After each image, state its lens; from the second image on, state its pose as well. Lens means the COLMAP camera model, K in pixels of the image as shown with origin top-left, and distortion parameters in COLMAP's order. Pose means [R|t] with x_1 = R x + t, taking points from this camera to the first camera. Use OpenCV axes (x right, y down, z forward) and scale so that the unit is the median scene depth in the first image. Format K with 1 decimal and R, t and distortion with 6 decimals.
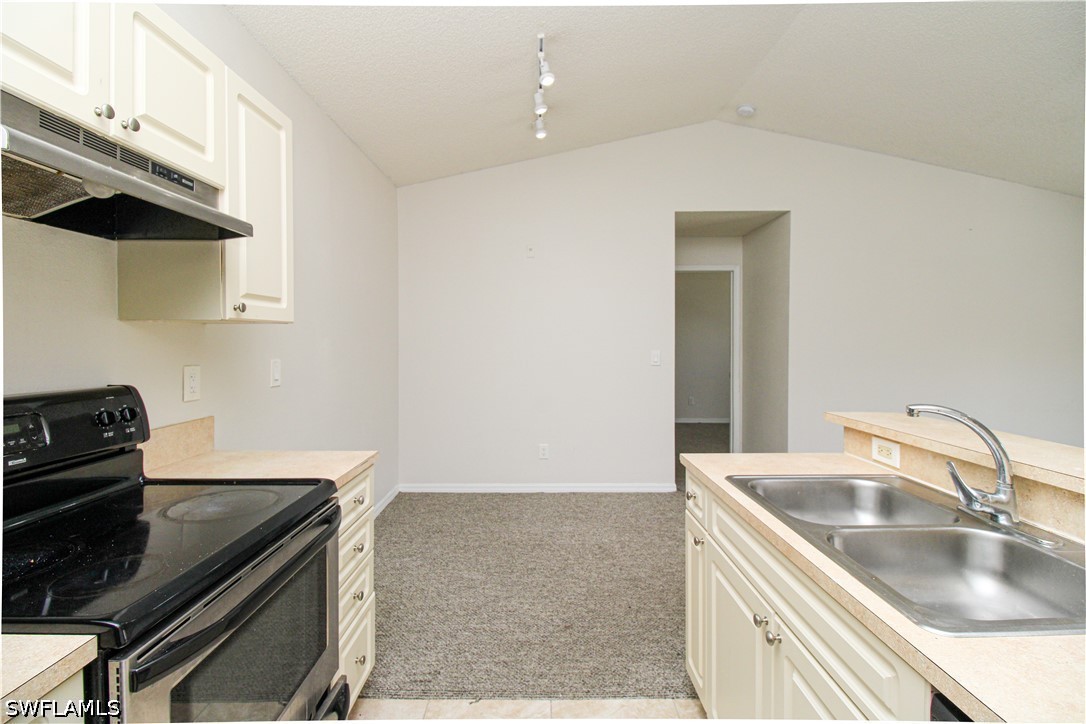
lens RADIAL K [[500.7, 0, 528.5], [0, 500.7, 339.7], [0, 0, 1]] dist [-0.004433, -0.008977]
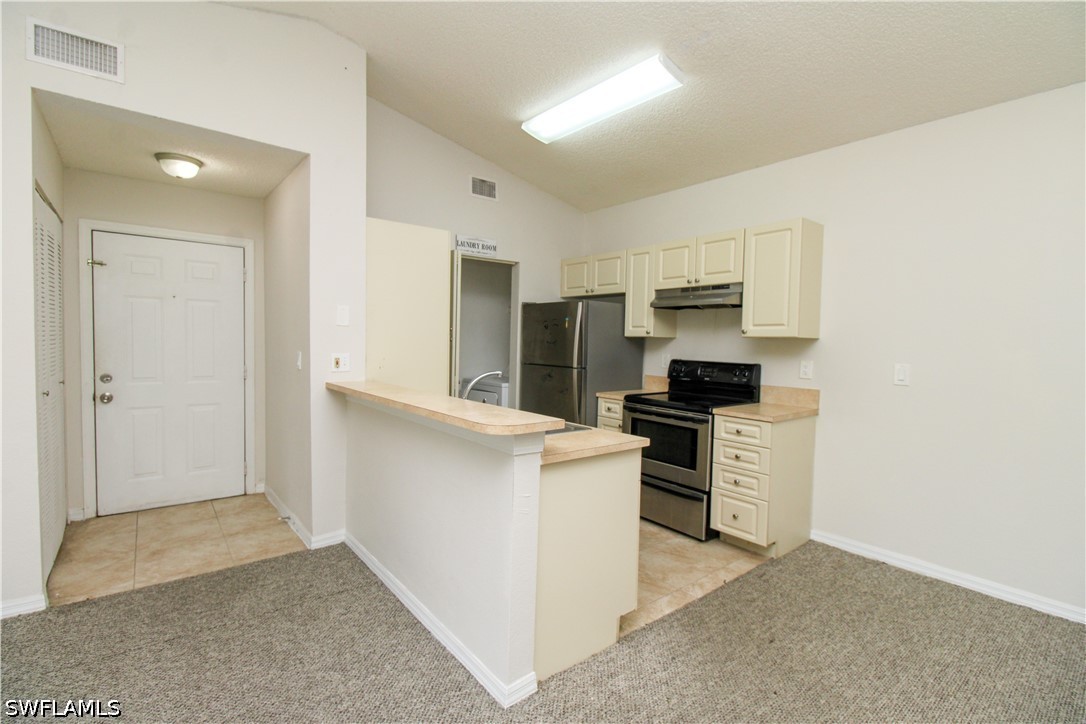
lens RADIAL K [[500.7, 0, 539.2], [0, 500.7, 357.1], [0, 0, 1]] dist [-0.004433, -0.008977]
pose [[-0.779063, 0.003425, -0.626937, 1.220024], [-0.021602, 0.999245, 0.032304, -0.001301], [0.626574, 0.038710, -0.778400, 1.700331]]
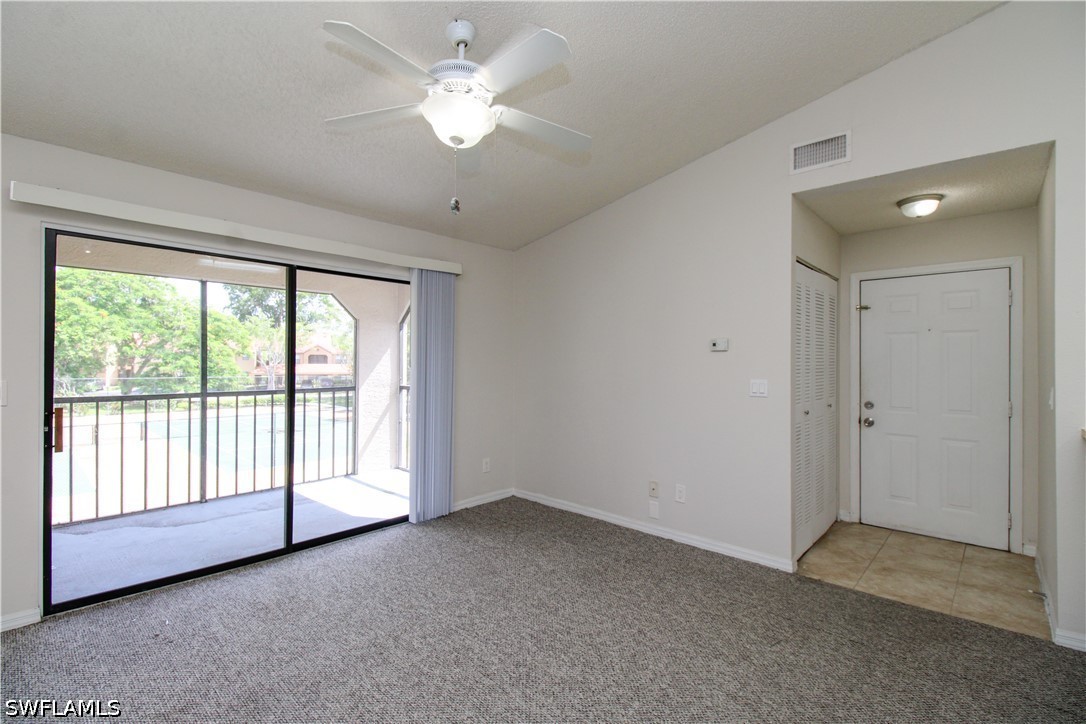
lens RADIAL K [[495.3, 0, 545.7], [0, 495.3, 362.1], [0, 0, 1]] dist [0.010379, -0.006782]
pose [[-0.732836, -0.005253, 0.680385, 0.890743], [-0.004860, 0.999985, 0.002486, -0.013386], [-0.680388, -0.001485, -0.732850, 1.783174]]
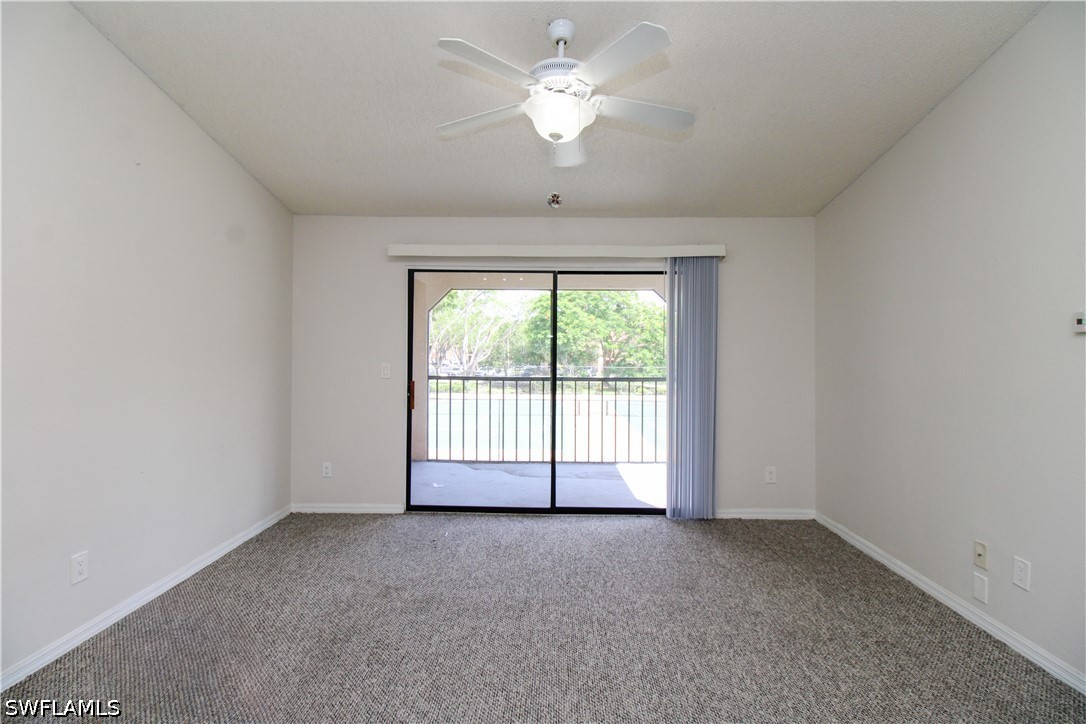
lens RADIAL K [[500.7, 0, 540.0], [0, 500.7, 348.4], [0, 0, 1]] dist [-0.004433, -0.008977]
pose [[0.026542, 0.006821, 0.999624, 0.643221], [-0.005102, 0.999965, -0.006688, -0.008773], [-0.999635, -0.004923, 0.026575, 1.112048]]
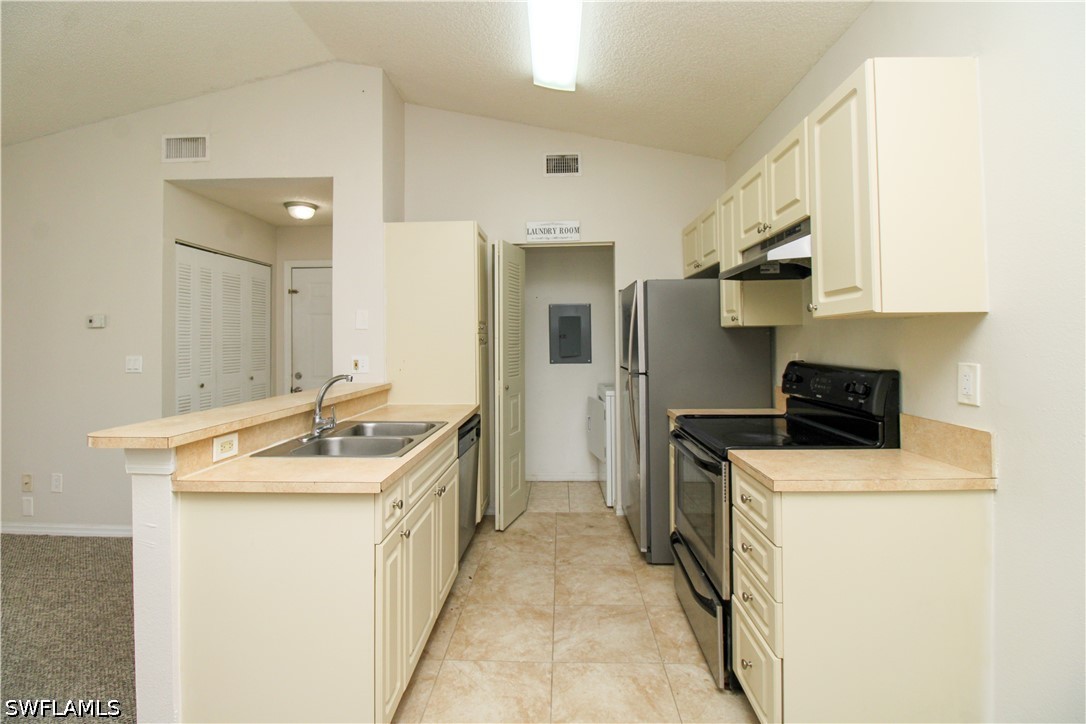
lens RADIAL K [[500.7, 0, 545.9], [0, 500.7, 333.7], [0, 0, 1]] dist [-0.004433, -0.008977]
pose [[-0.999161, 0.009300, 0.039889, 0.001860], [0.008737, 0.999860, -0.014281, 0.007969], [-0.040016, -0.013920, -0.999102, 1.714186]]
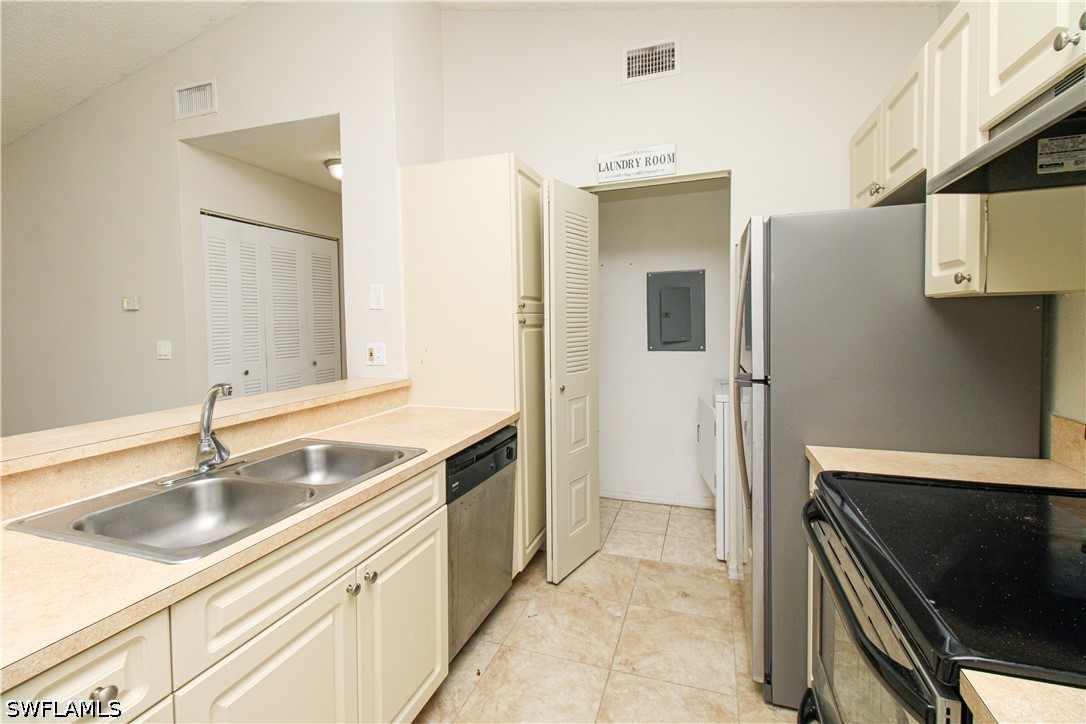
lens RADIAL K [[500.7, 0, 537.4], [0, 500.7, 337.5], [0, 0, 1]] dist [-0.004433, -0.008977]
pose [[-0.942773, 0.000948, 0.333435, -0.148832], [0.013979, 0.999229, 0.036683, -0.003506], [-0.333143, 0.039245, -0.942059, 1.148401]]
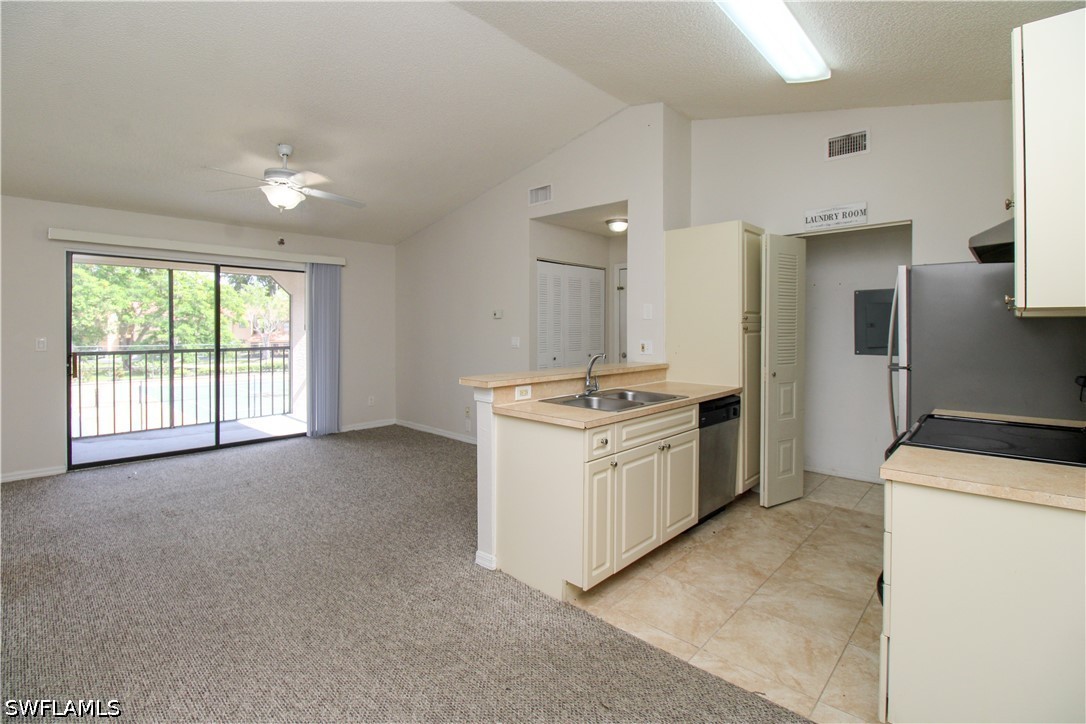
lens RADIAL K [[500.7, 0, 544.5], [0, 500.7, 332.0], [0, 0, 1]] dist [-0.004433, -0.008977]
pose [[-0.731112, -0.006405, 0.682228, -0.431951], [-0.000479, 0.999961, 0.008875, -0.001271], [-0.682257, 0.006162, -0.731086, 1.886001]]
